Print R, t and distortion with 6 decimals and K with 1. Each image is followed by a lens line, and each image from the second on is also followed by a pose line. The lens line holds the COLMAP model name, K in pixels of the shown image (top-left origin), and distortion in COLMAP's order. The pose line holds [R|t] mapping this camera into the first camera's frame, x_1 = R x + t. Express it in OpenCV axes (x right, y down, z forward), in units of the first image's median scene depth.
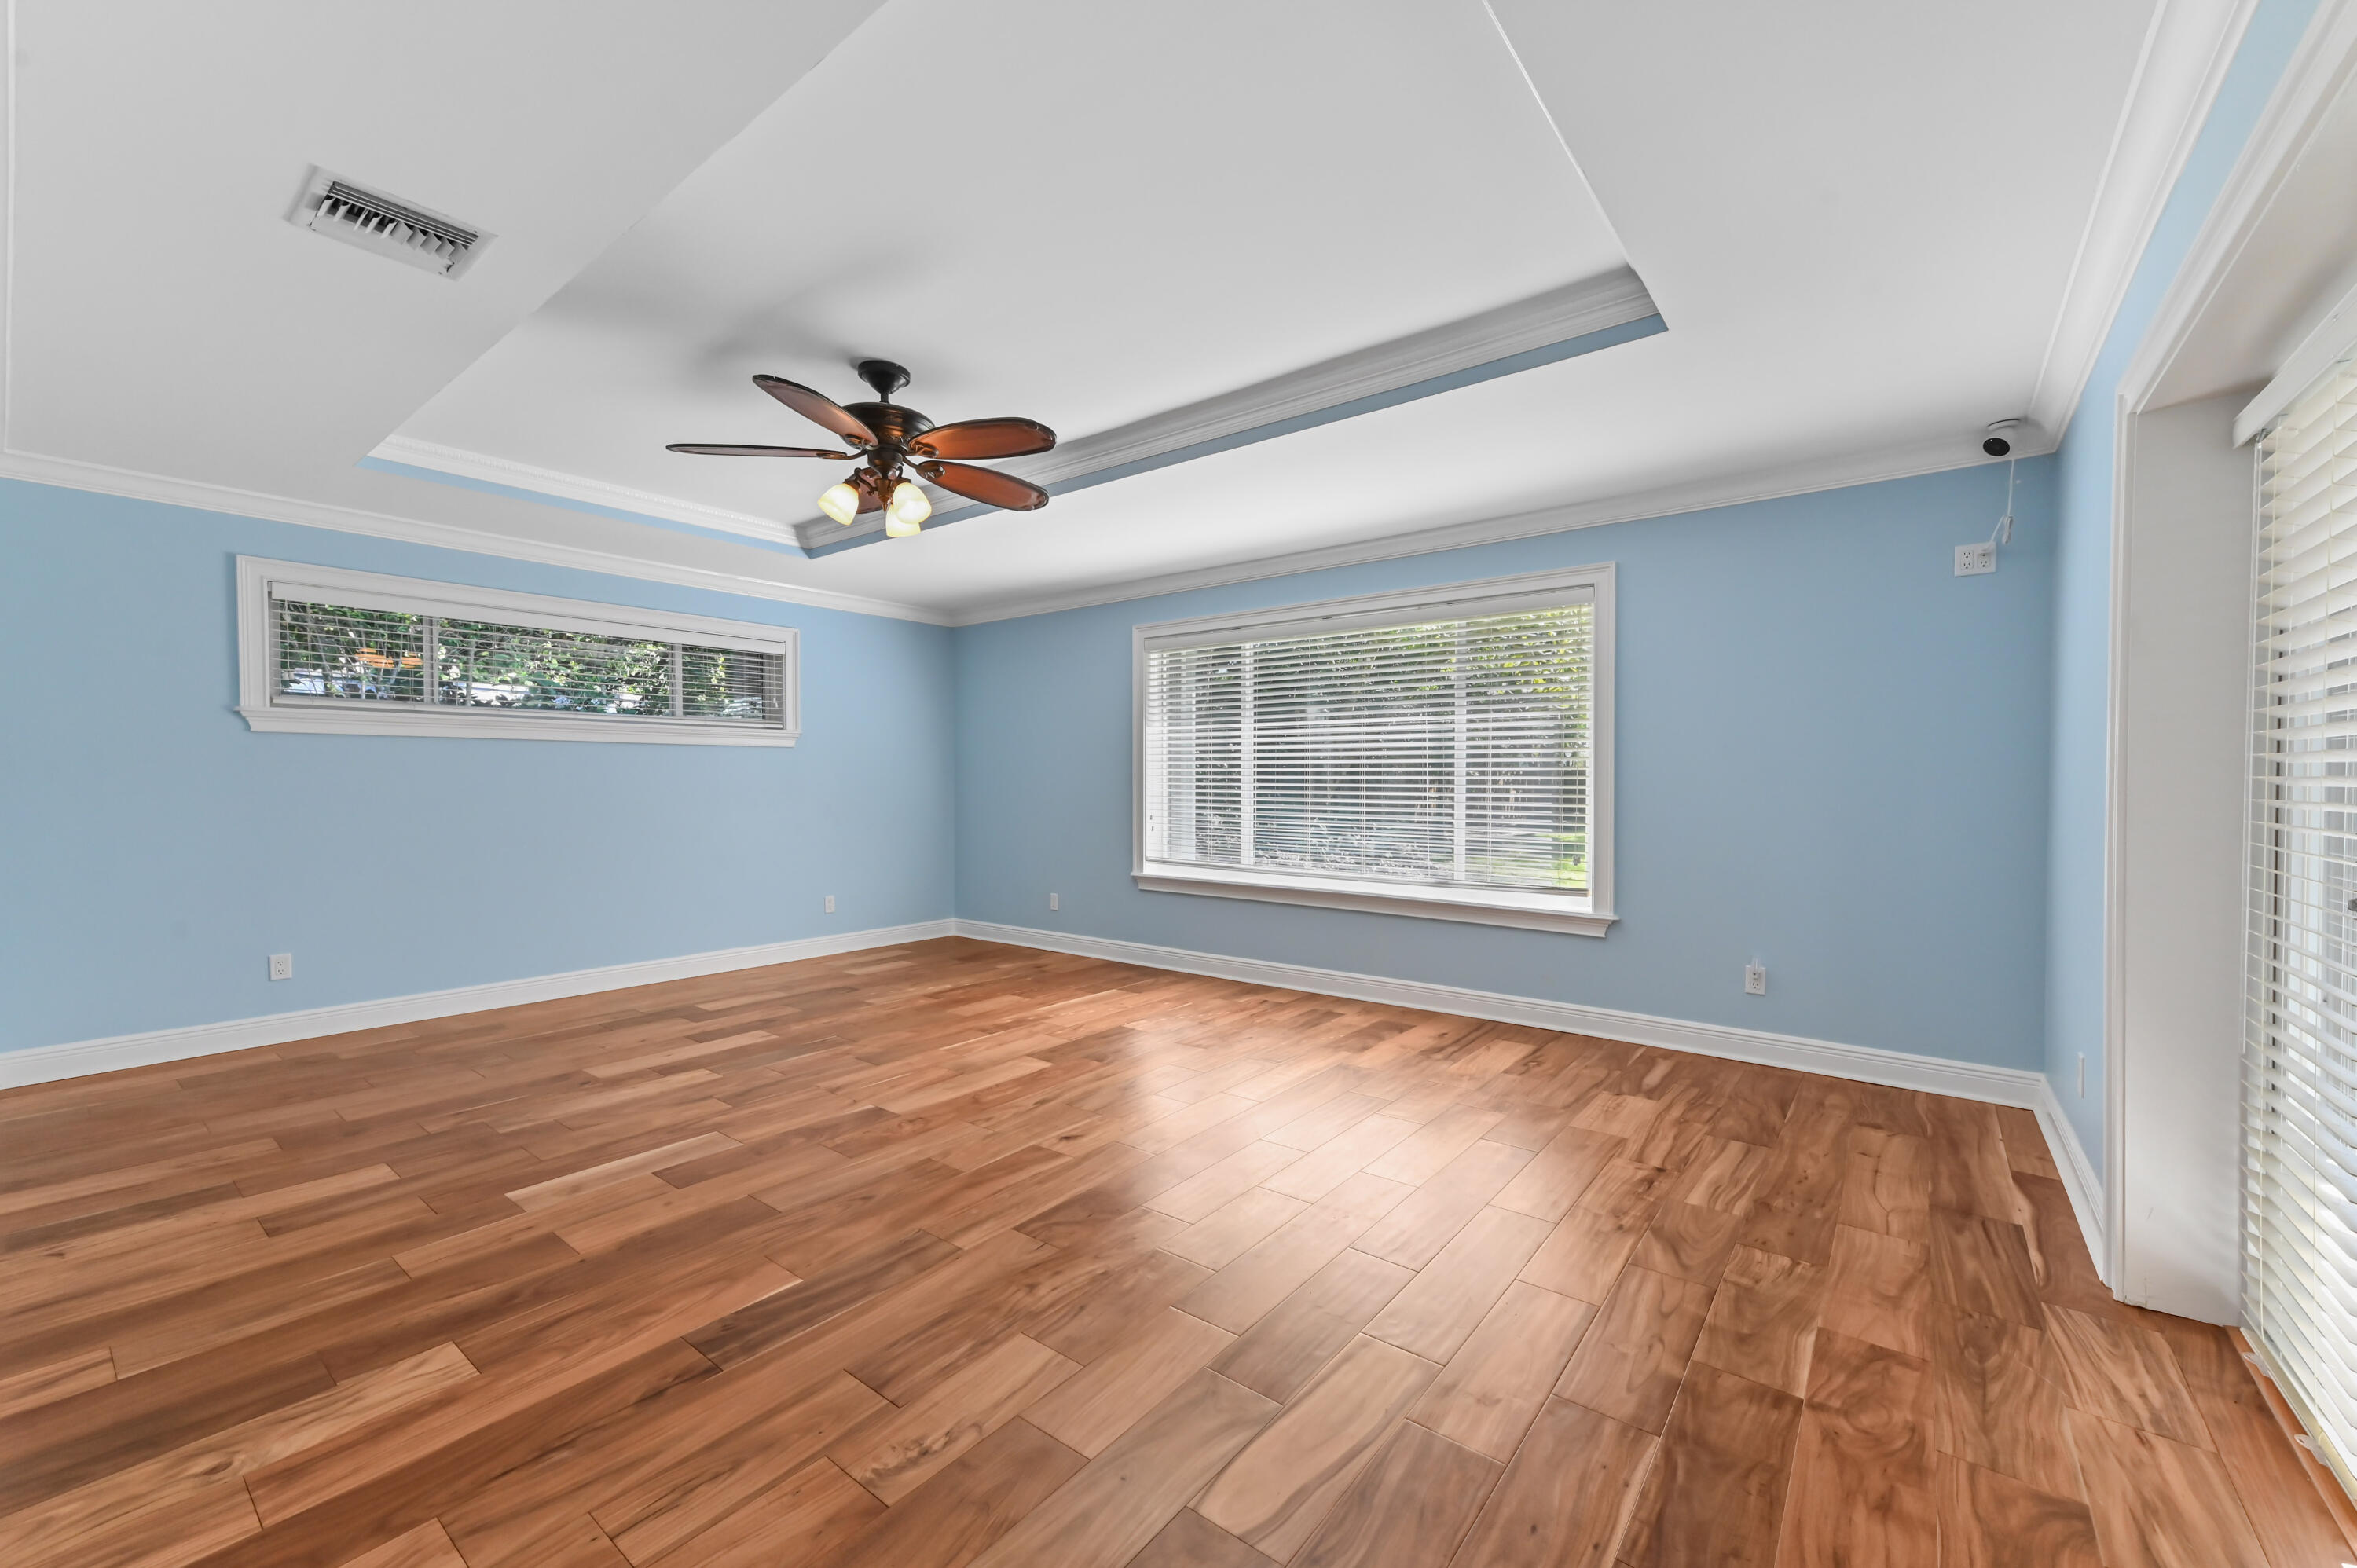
lens RADIAL K [[935.4, 0, 1172.8], [0, 935.4, 784.6], [0, 0, 1]] dist [0.016952, -0.000808]
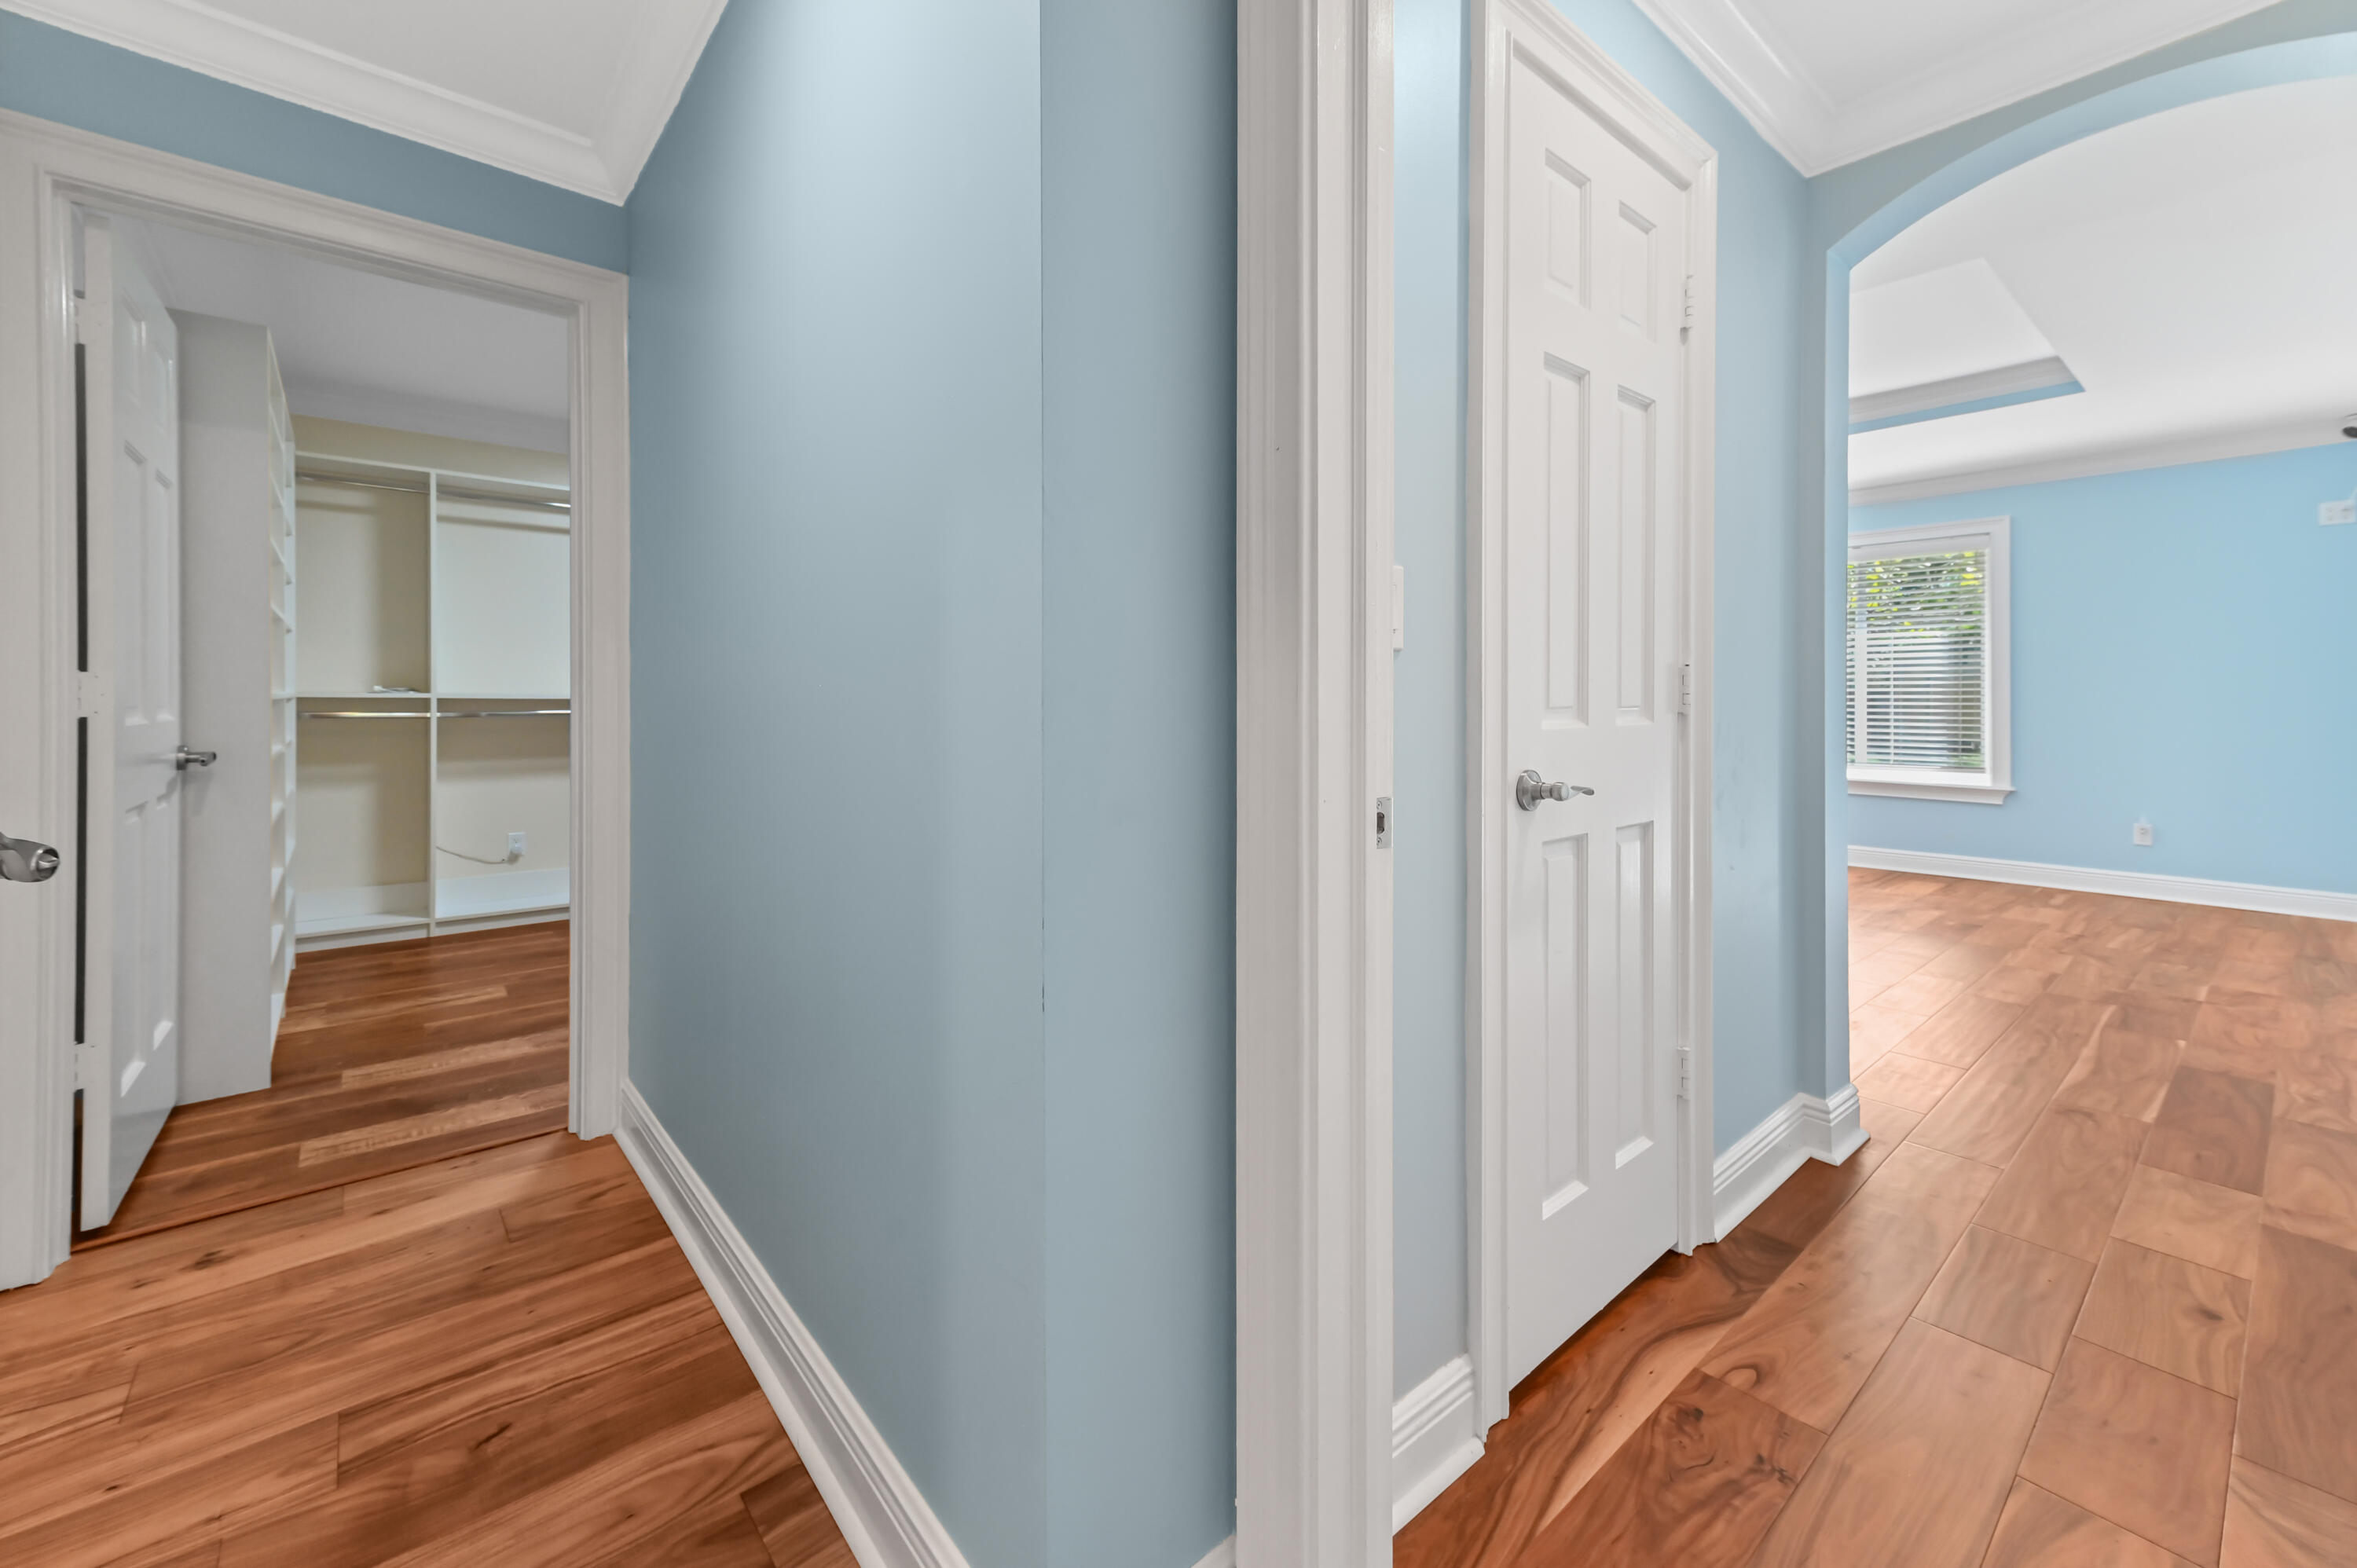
lens RADIAL K [[935.4, 0, 1217.5], [0, 935.4, 707.1], [0, 0, 1]] dist [0.016952, -0.000808]
pose [[0.981490, -0.012997, -0.191073, -0.429563], [0.013297, 0.999912, 0.000286, 0.016357], [0.191053, -0.002821, 0.981576, -0.596506]]
